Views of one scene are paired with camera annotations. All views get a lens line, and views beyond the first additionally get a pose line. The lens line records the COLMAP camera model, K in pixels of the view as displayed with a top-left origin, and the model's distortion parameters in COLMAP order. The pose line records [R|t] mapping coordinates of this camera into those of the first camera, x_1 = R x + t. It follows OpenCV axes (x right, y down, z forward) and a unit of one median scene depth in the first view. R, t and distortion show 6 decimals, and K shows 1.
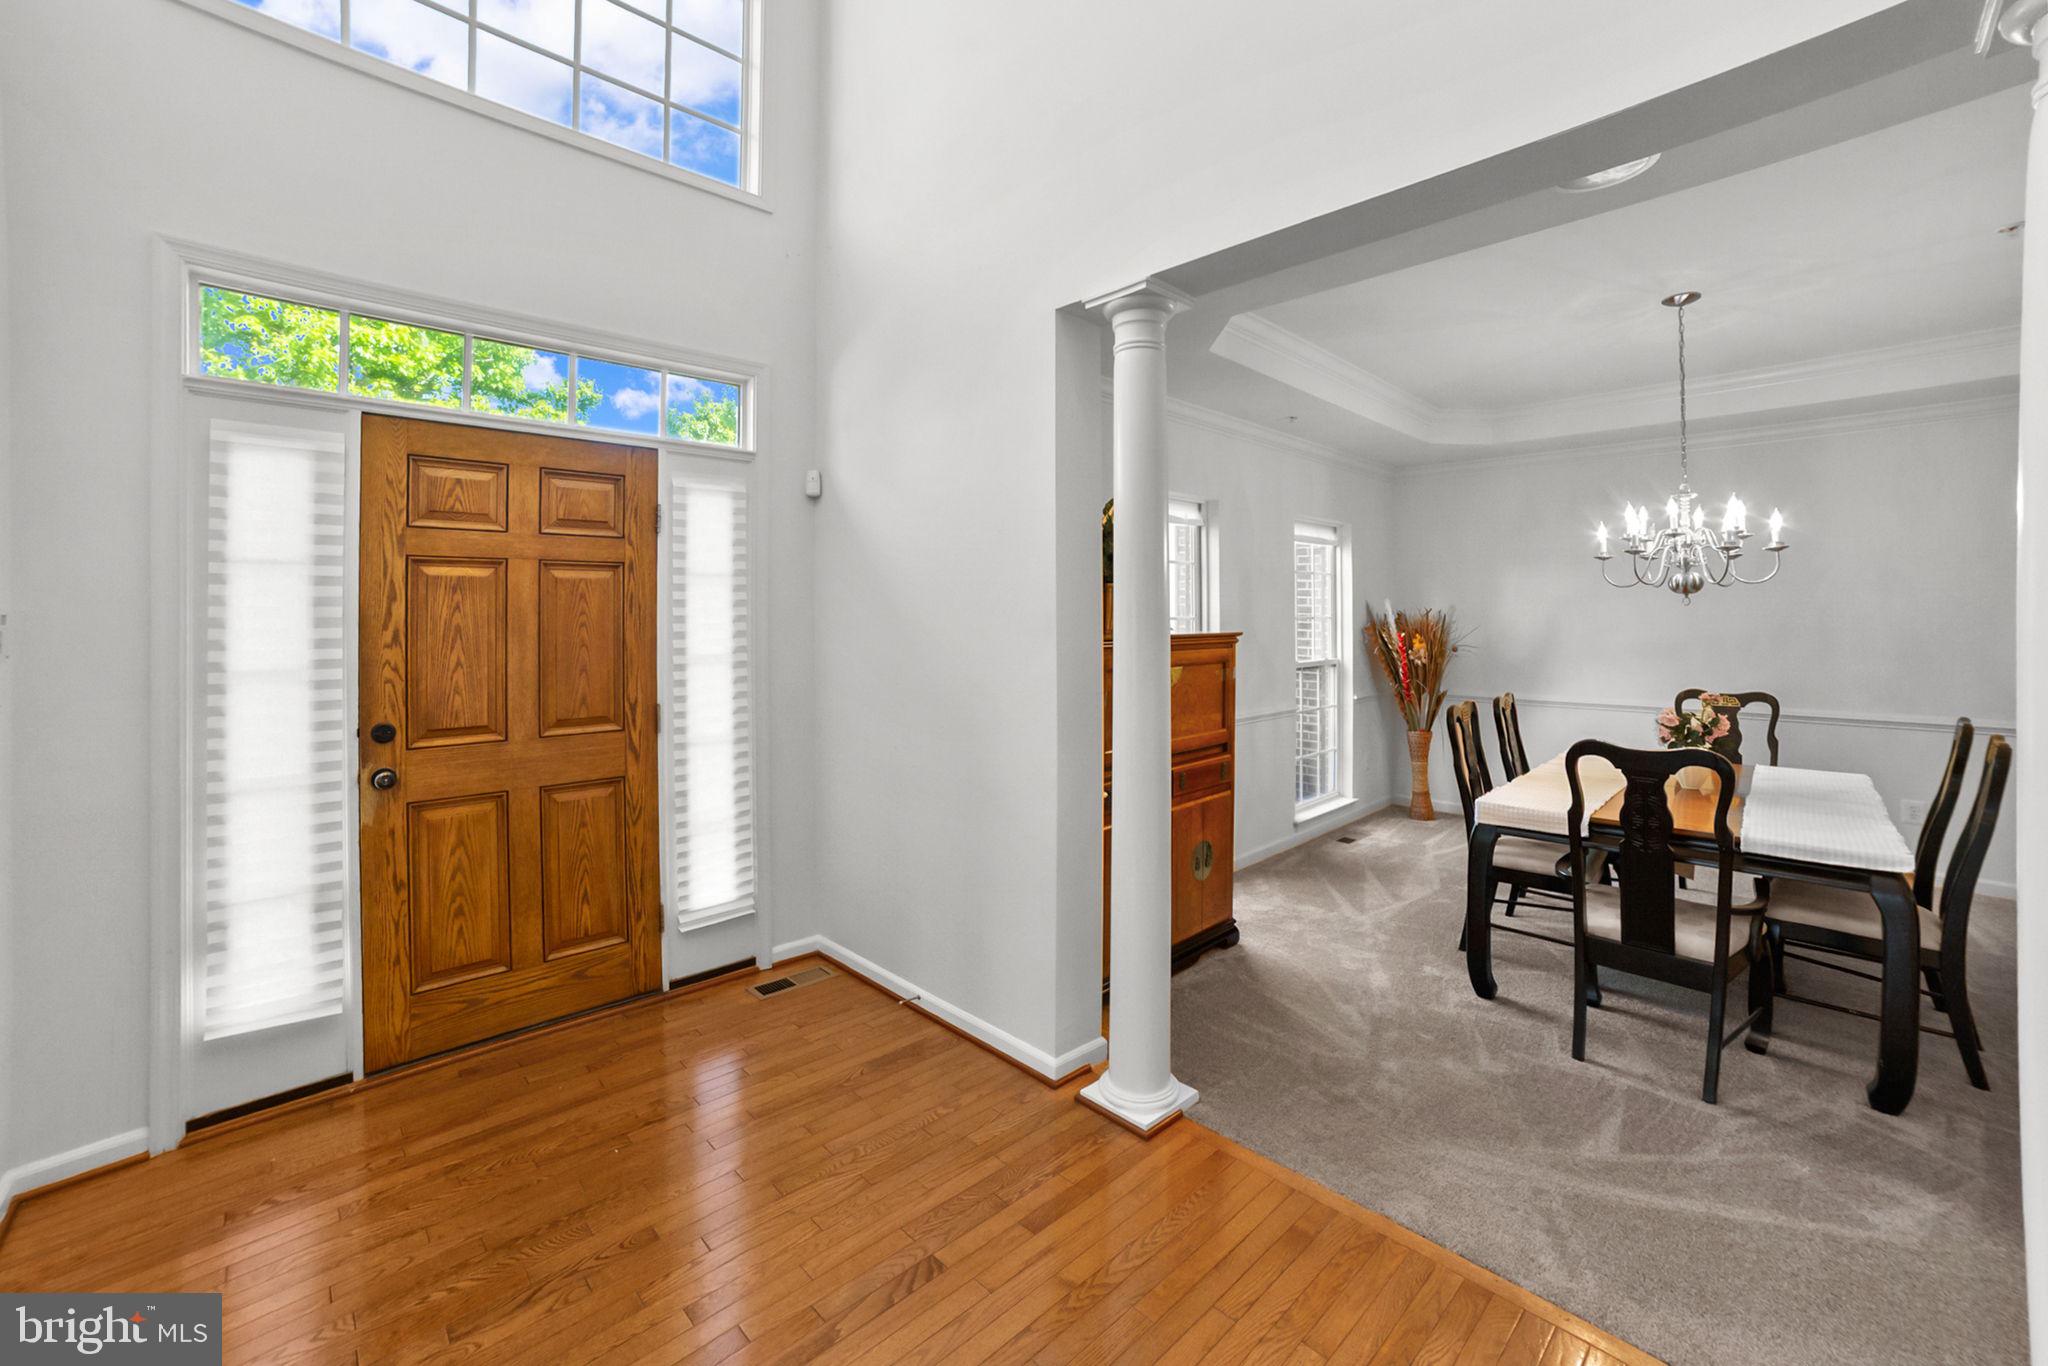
lens RADIAL K [[844.5, 0, 1024.2], [0, 844.5, 613.3], [0, 0, 1]] dist [-0.077942, 0.033153]
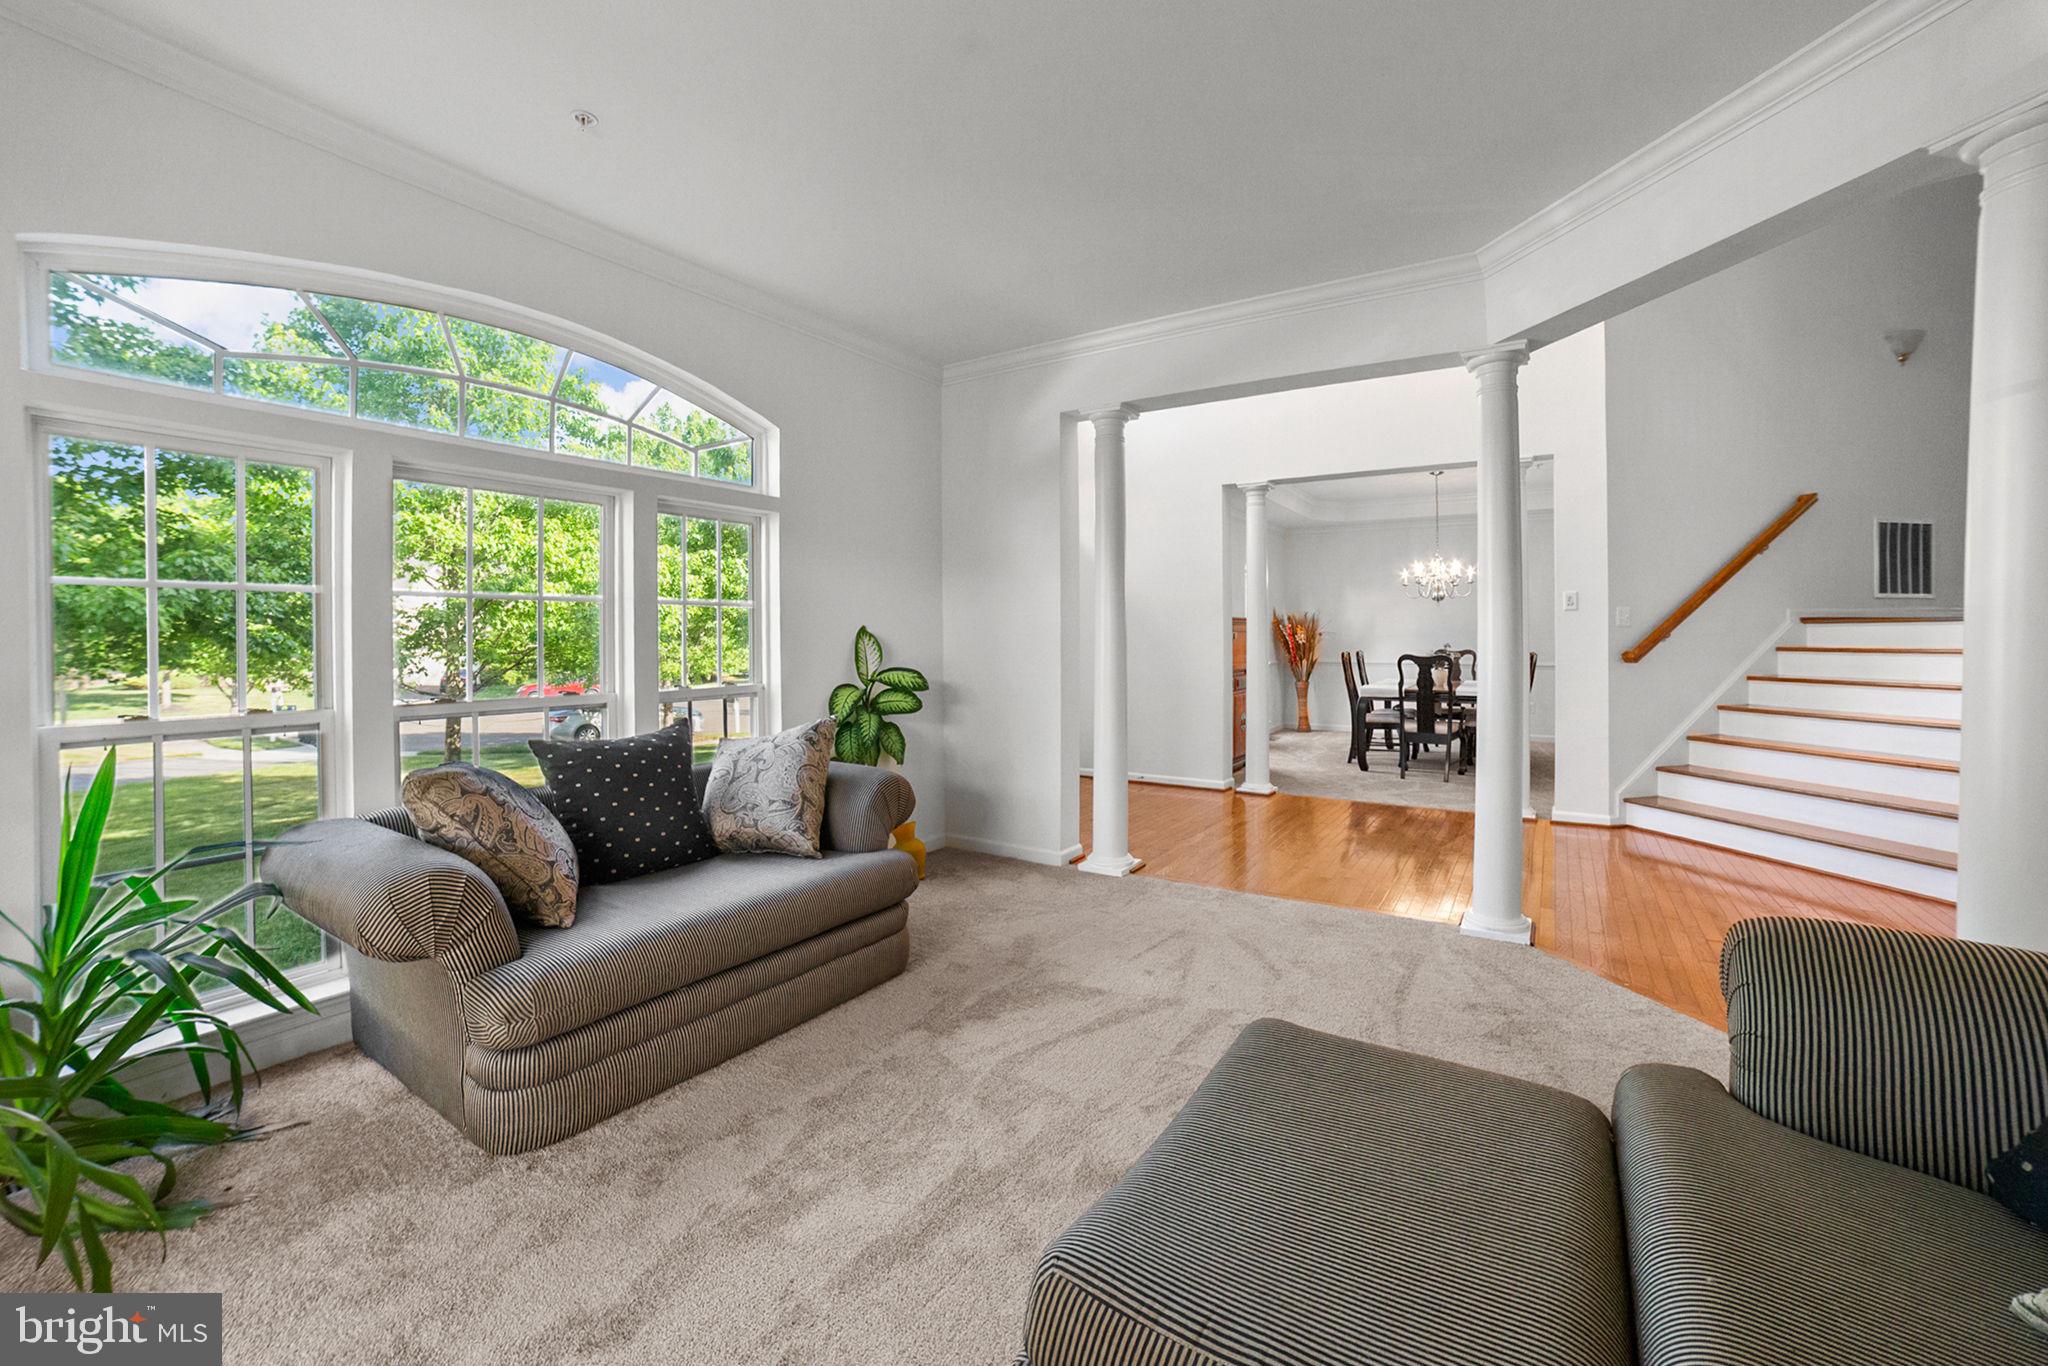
lens RADIAL K [[844.5, 0, 1024.2], [0, 844.5, 613.3], [0, 0, 1]] dist [-0.077942, 0.033153]
pose [[0.975890, 0.007327, 0.218140, -0.945686], [-0.003272, 0.999815, -0.018945, 0.065511], [-0.218238, 0.017774, 0.975734, -1.164901]]
